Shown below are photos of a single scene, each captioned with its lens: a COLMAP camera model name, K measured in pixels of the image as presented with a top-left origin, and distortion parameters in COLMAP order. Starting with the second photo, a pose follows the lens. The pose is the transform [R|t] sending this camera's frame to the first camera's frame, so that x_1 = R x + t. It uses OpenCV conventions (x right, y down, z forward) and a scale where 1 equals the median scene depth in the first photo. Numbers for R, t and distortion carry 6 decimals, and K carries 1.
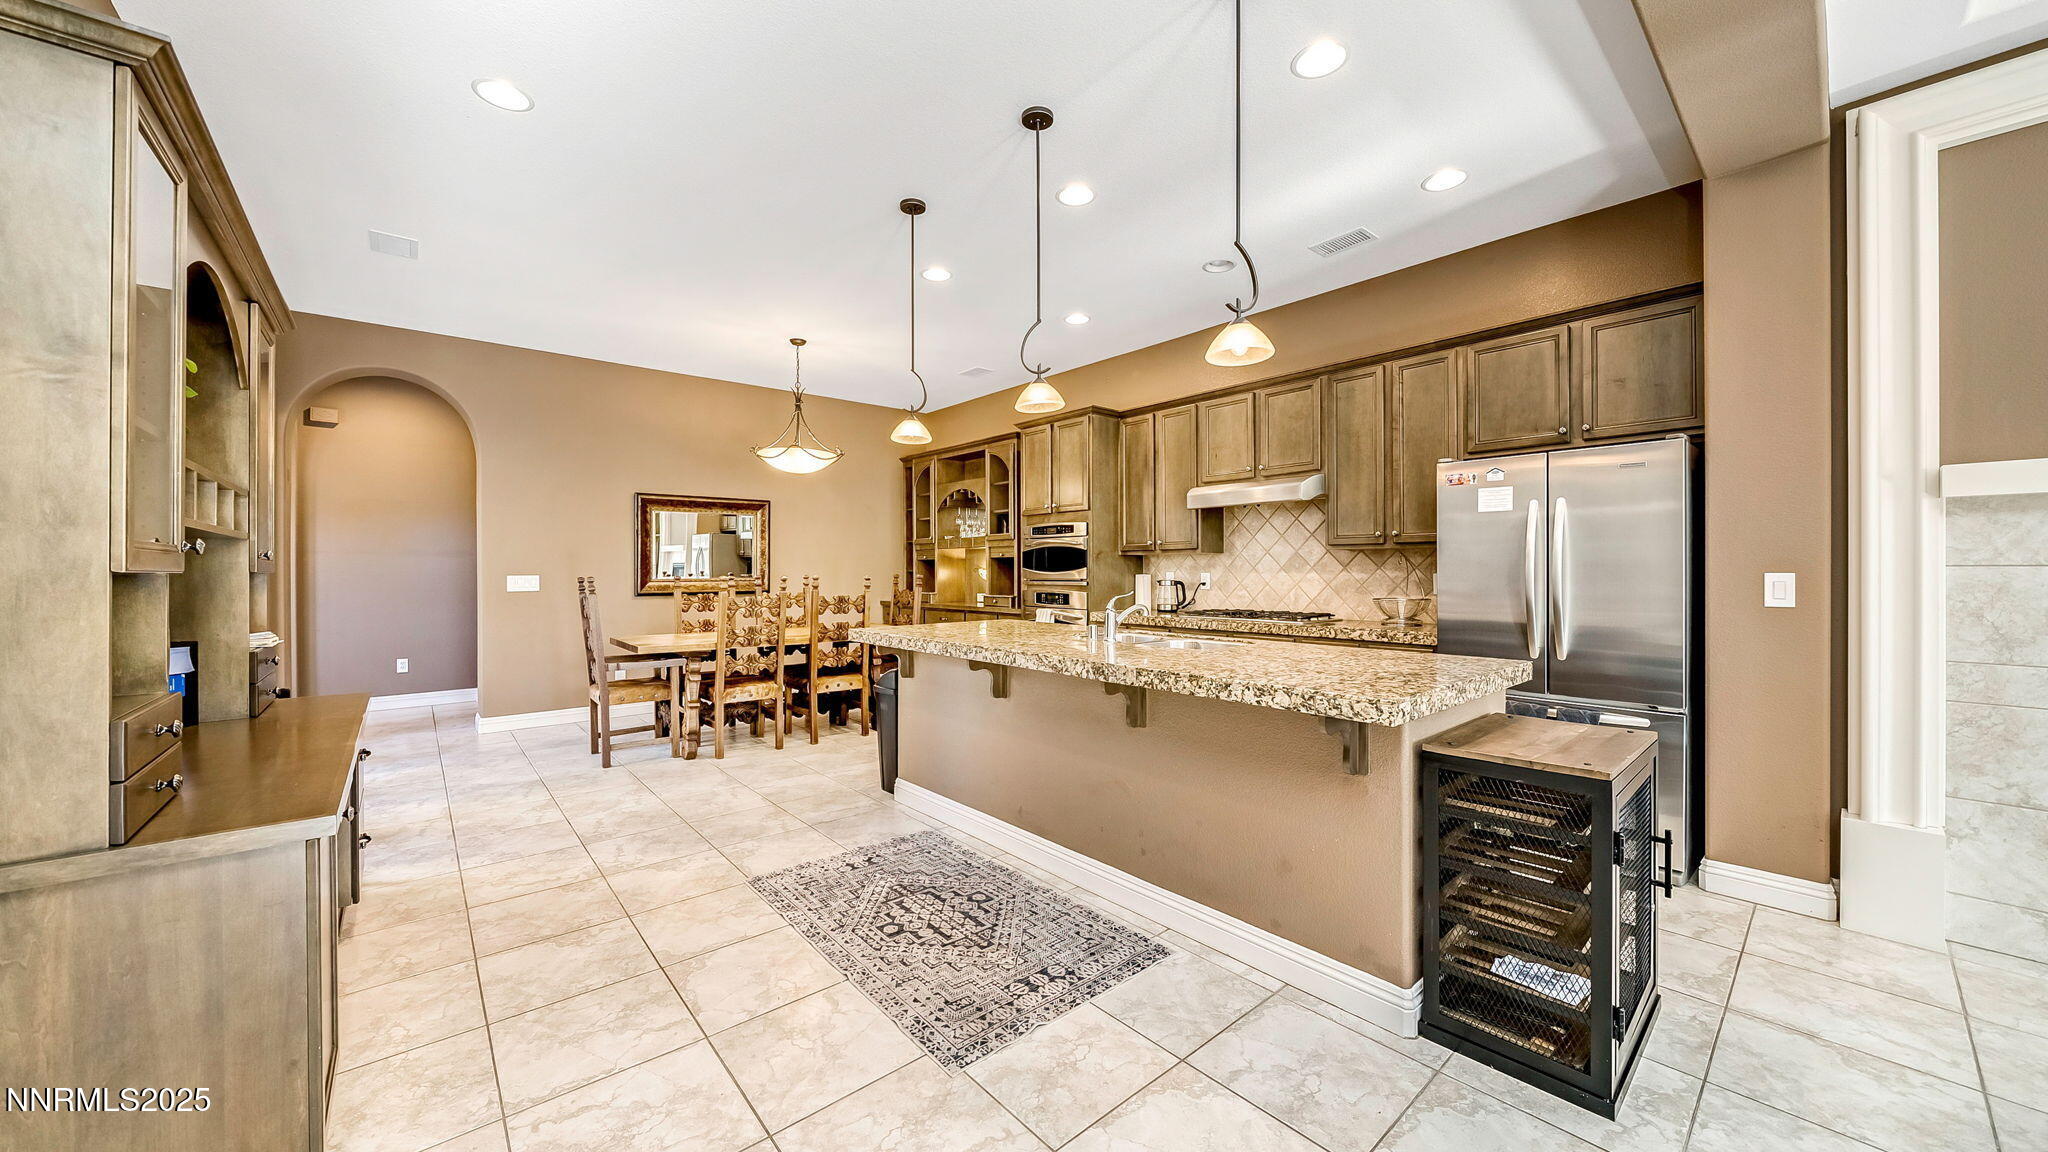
lens RADIAL K [[718.2, 0, 1008.5], [0, 718.2, 571.9], [0, 0, 1]] dist [-0.008842, 0.000198]
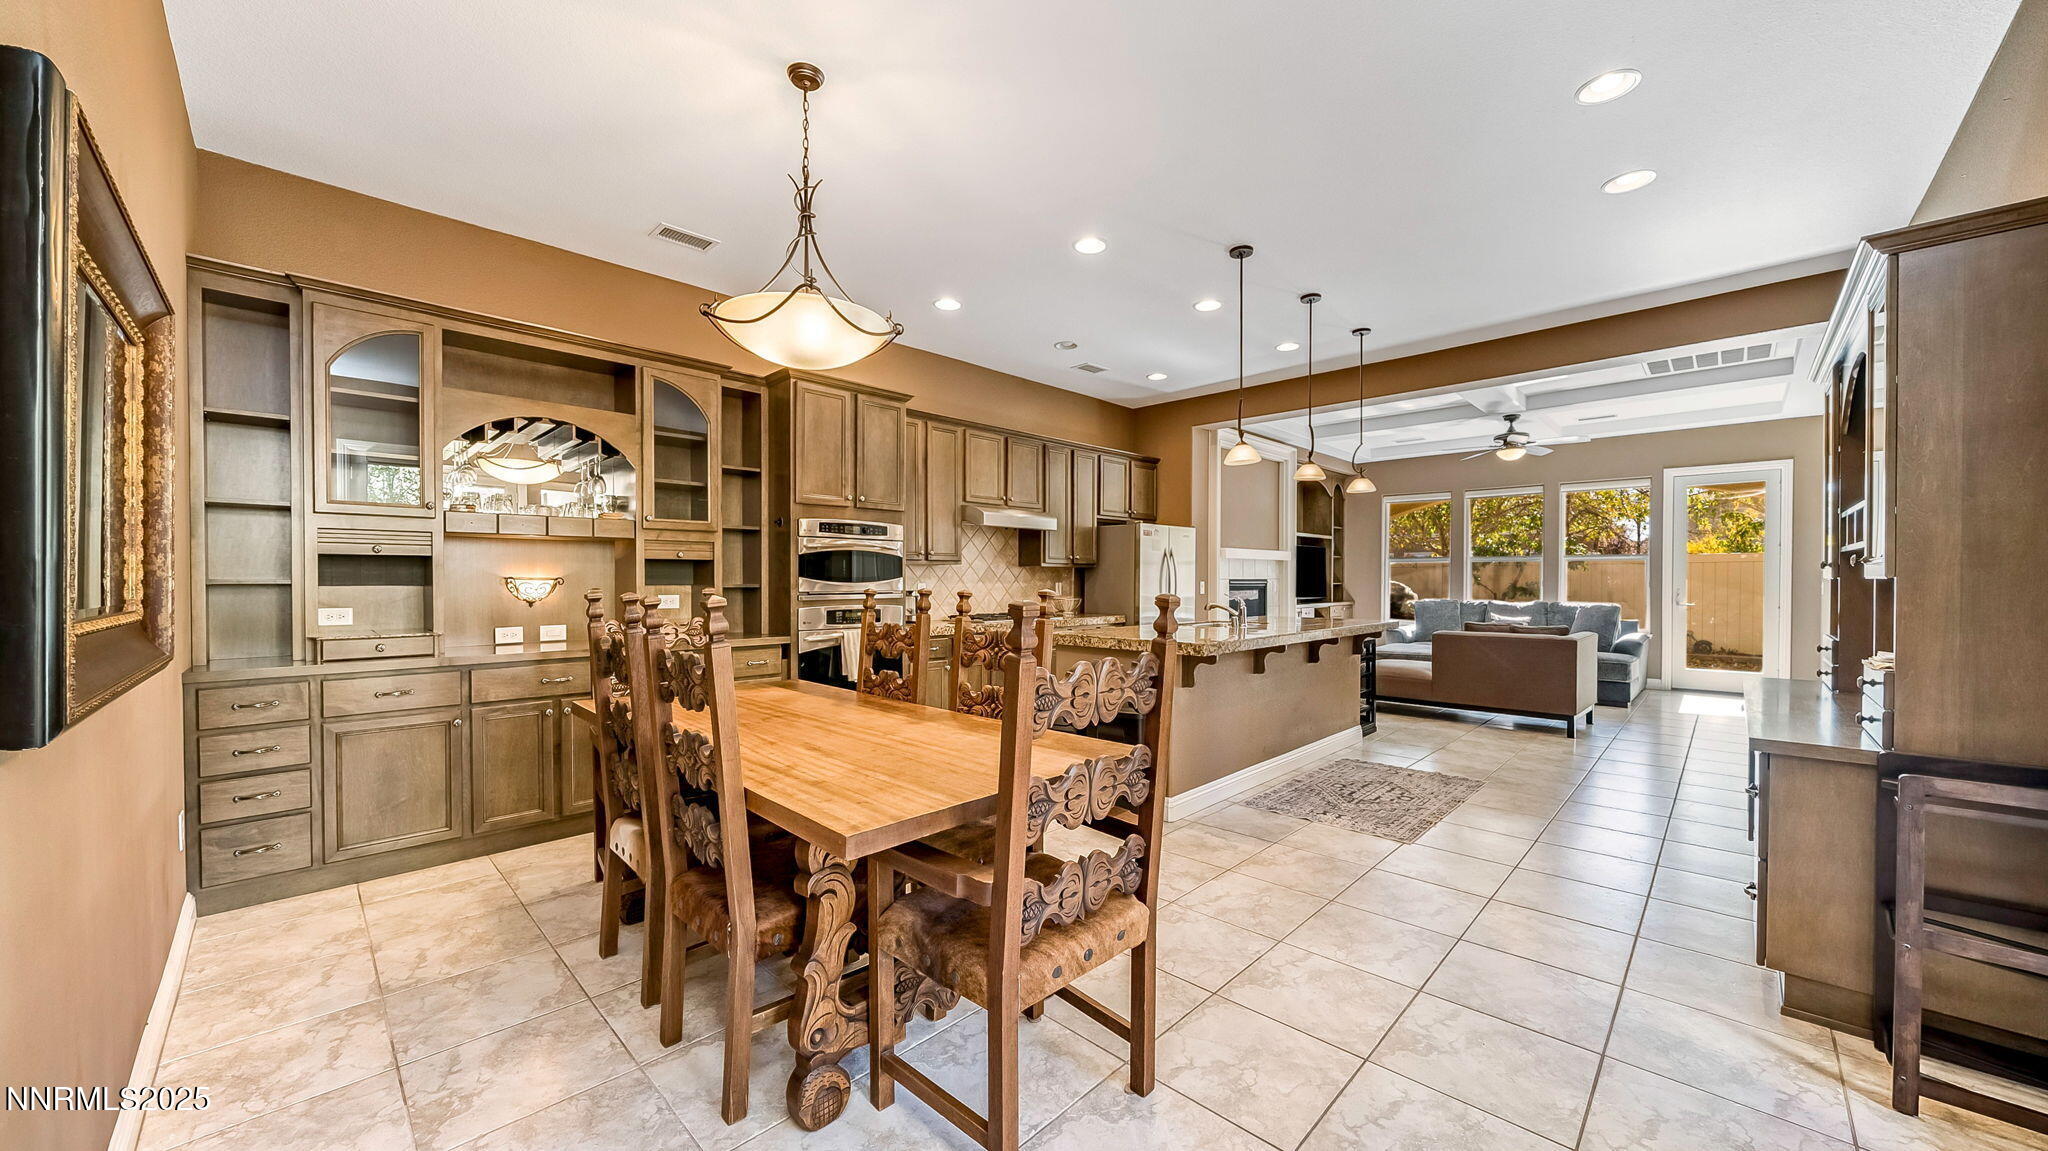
lens RADIAL K [[718.2, 0, 1063.6], [0, 718.2, 591.2], [0, 0, 1]] dist [-0.008842, 0.000198]
pose [[-0.119122, -0.012896, 0.992796, -1.379797], [0.004024, 0.999901, 0.013471, -0.000356], [-0.992871, 0.005599, -0.119059, 1.605606]]
